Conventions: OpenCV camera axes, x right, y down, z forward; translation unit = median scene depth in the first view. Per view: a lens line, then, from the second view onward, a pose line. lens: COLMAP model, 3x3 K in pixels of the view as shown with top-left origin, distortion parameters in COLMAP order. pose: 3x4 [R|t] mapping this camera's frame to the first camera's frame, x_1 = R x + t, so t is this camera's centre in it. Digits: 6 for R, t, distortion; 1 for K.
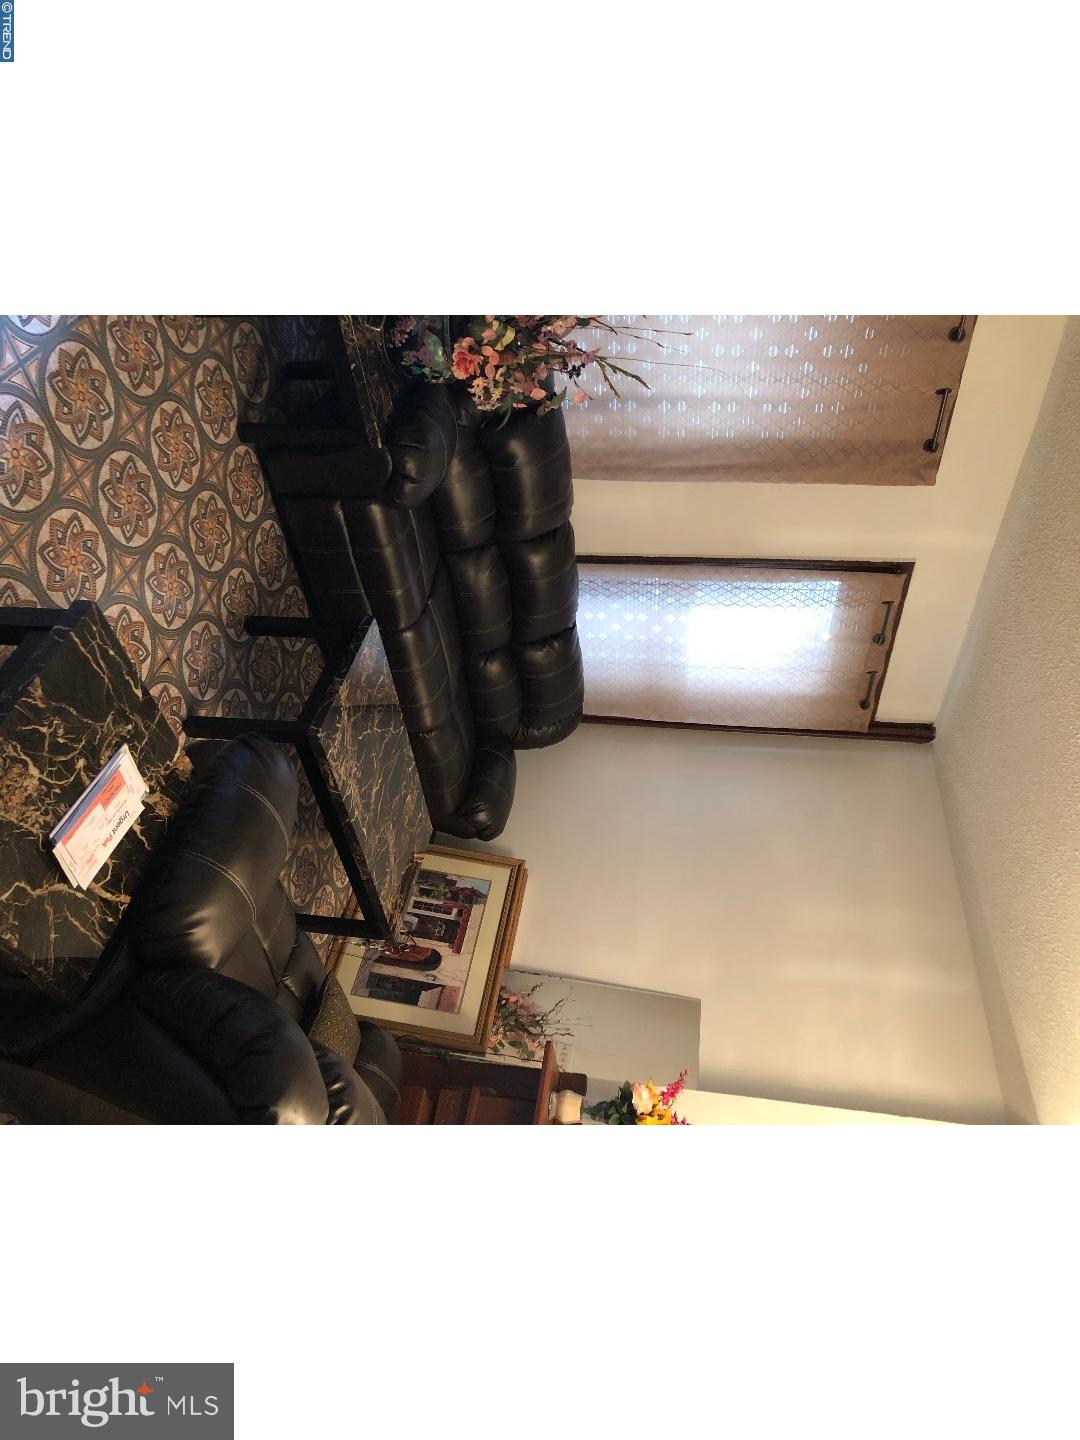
lens RADIAL K [[898.5, 0, 544.2], [0, 898.5, 721.5], [0, 0, 1]] dist [0.004881, 0.000290]
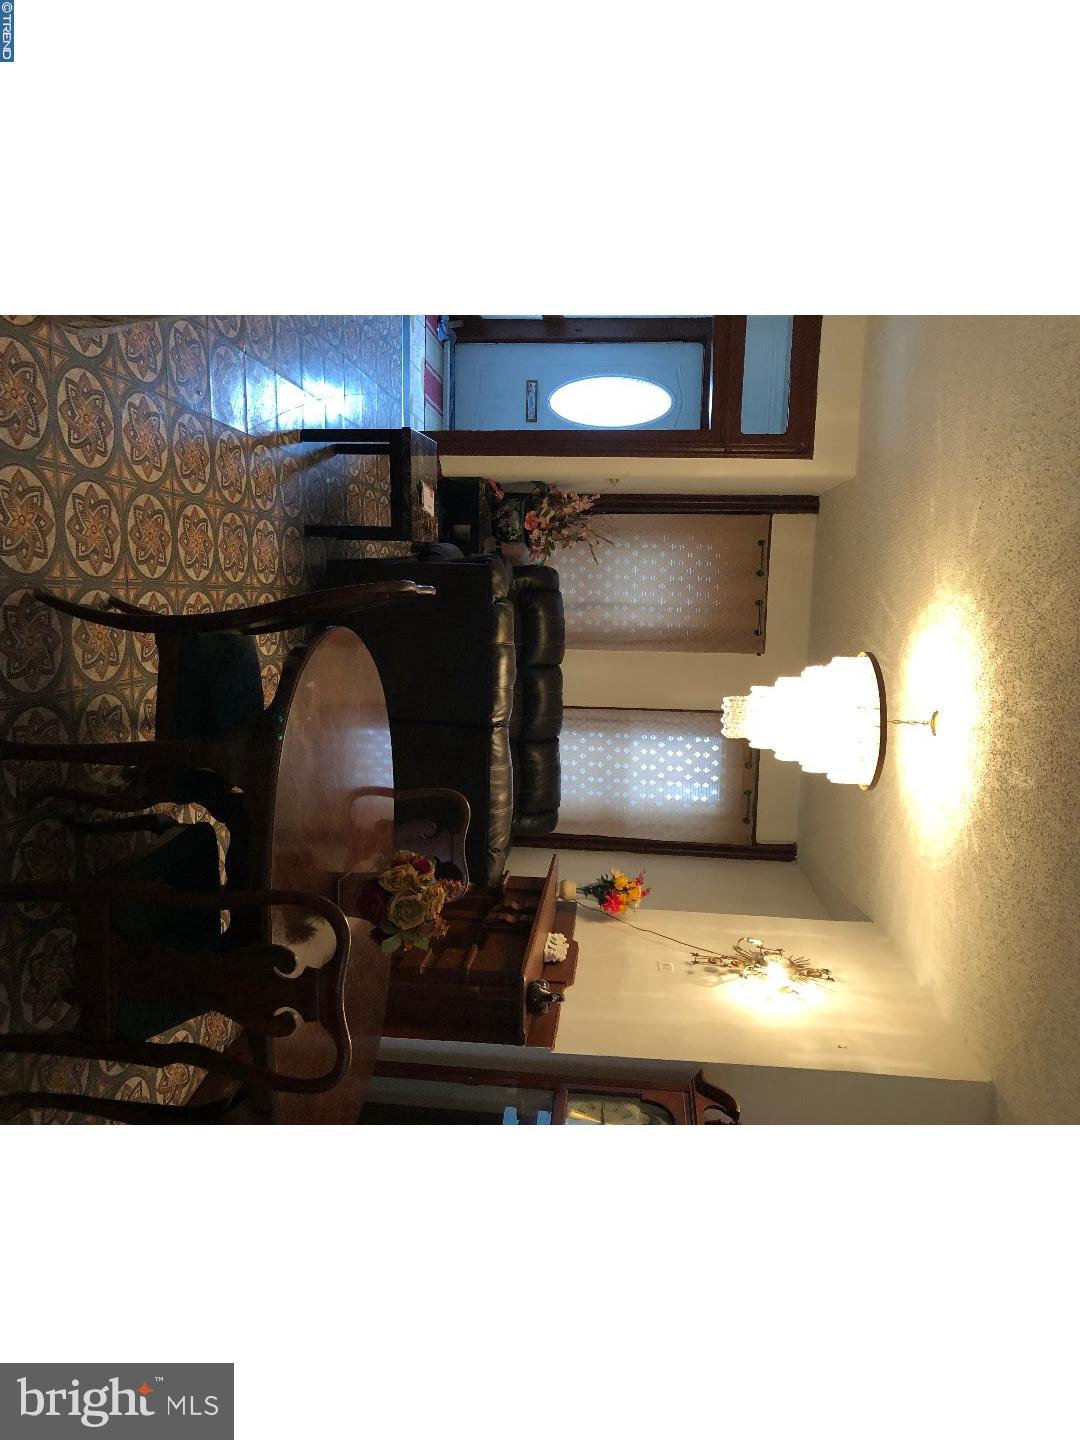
lens RADIAL K [[898.5, 0, 529.6], [0, 898.5, 727.4], [0, 0, 1]] dist [0.004881, 0.000290]
pose [[0.994281, 0.086889, 0.062098, -0.131533], [-0.031037, 0.791441, -0.610457, 0.940898], [-0.102189, 0.605038, 0.789612, -0.285983]]
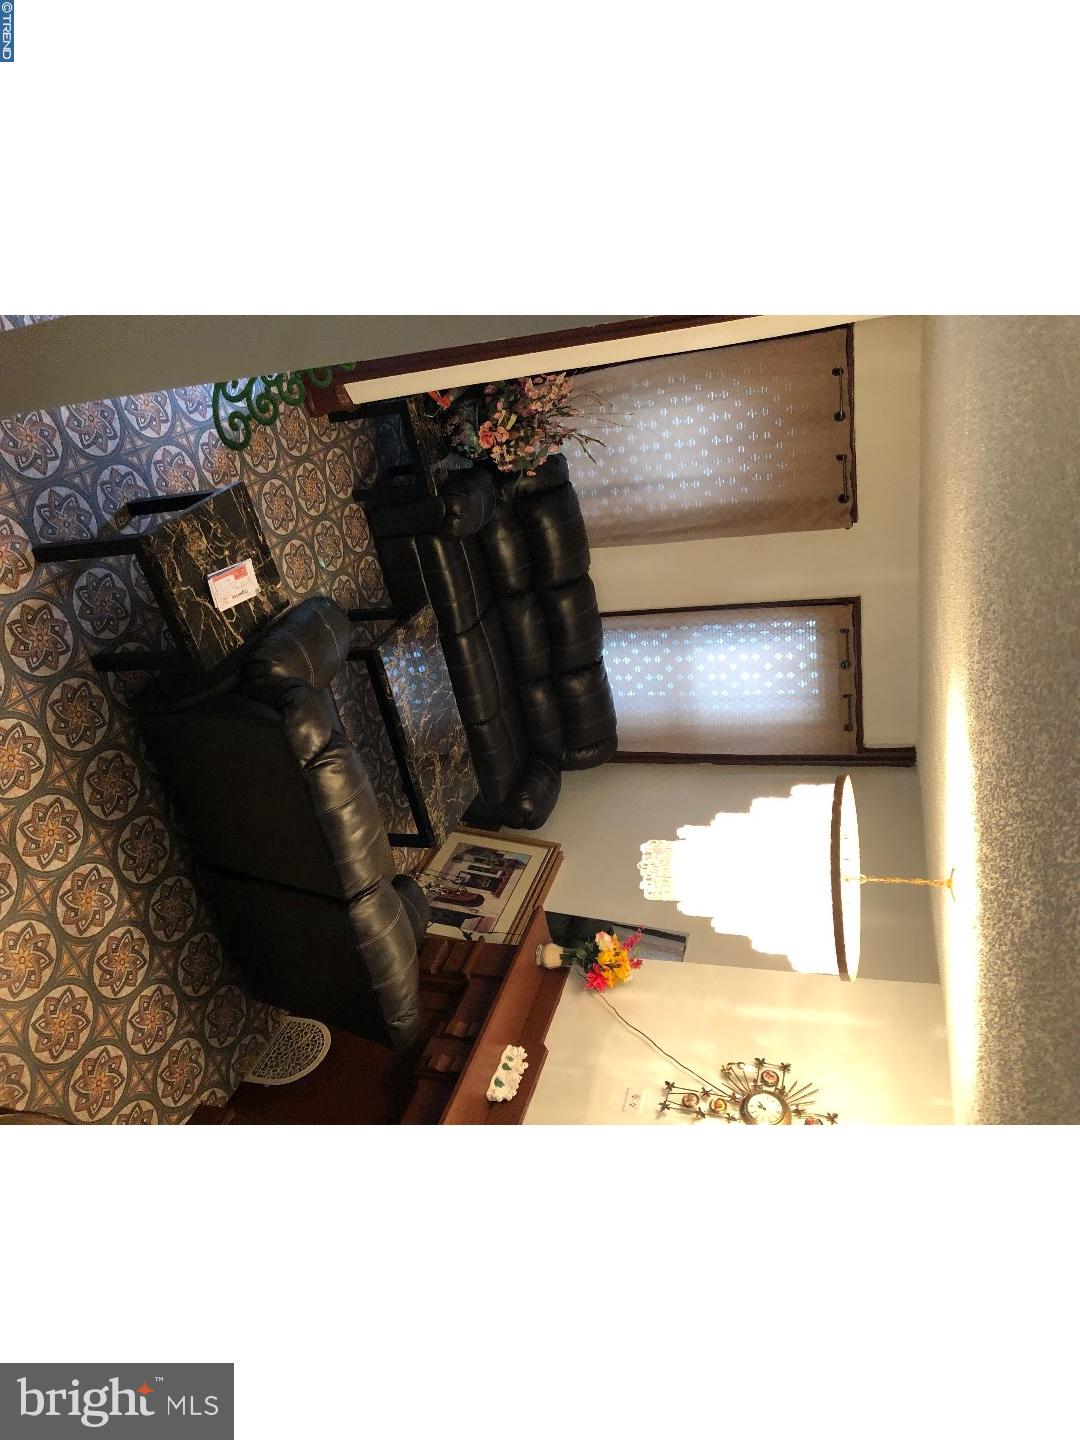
lens RADIAL K [[898.5, 0, 536.0], [0, 898.5, 726.0], [0, 0, 1]] dist [0.004881, 0.000290]
pose [[0.980934, -0.020998, -0.193205, 0.214573], [-0.032733, 0.962092, -0.270752, 0.381141], [0.191566, 0.271914, 0.943061, -0.255774]]
